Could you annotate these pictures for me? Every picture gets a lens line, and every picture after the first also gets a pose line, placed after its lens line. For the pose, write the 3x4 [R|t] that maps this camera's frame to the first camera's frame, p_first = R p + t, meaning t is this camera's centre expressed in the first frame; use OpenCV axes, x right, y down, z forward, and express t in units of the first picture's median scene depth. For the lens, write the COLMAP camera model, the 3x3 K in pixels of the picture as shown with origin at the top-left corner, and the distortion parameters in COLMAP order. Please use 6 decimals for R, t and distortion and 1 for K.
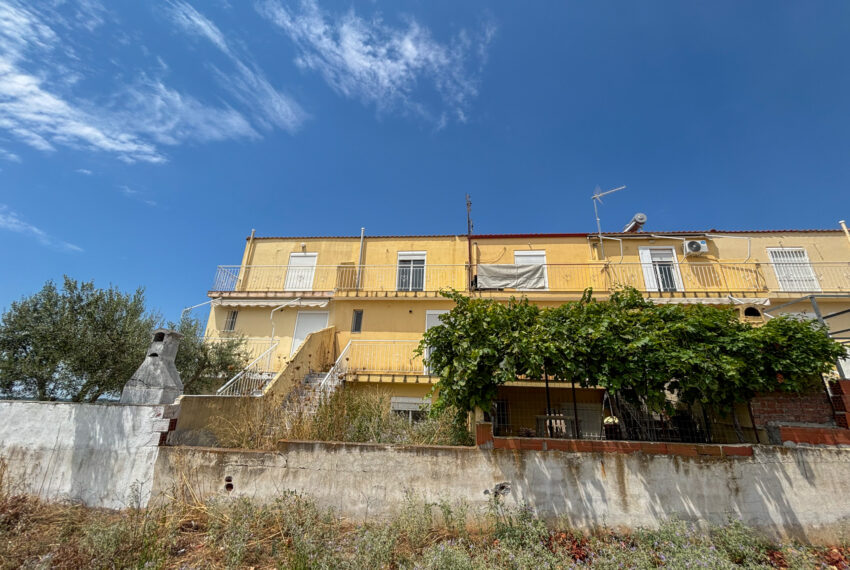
lens RADIAL K [[345.1, 0, 424.8], [0, 345.1, 284.0], [0, 0, 1]] dist [0.001395, -0.000201]
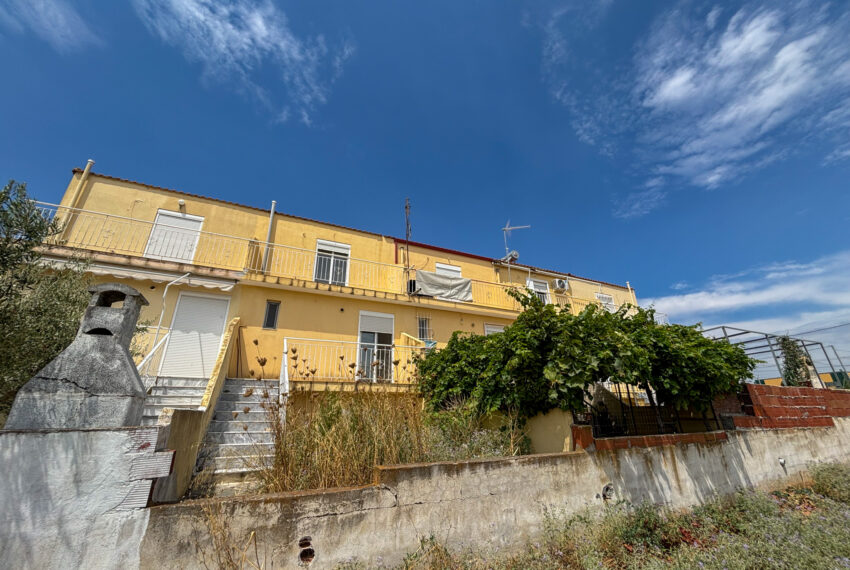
lens RADIAL K [[340.8, 0, 424.5], [0, 340.8, 283.1], [0, 0, 1]] dist [0.002363, 0.000448]
pose [[0.860731, 0.149035, 0.486755, -0.715326], [-0.129597, 0.988832, -0.073594, 0.122436], [-0.492287, 0.000263, 0.870433, 0.353065]]
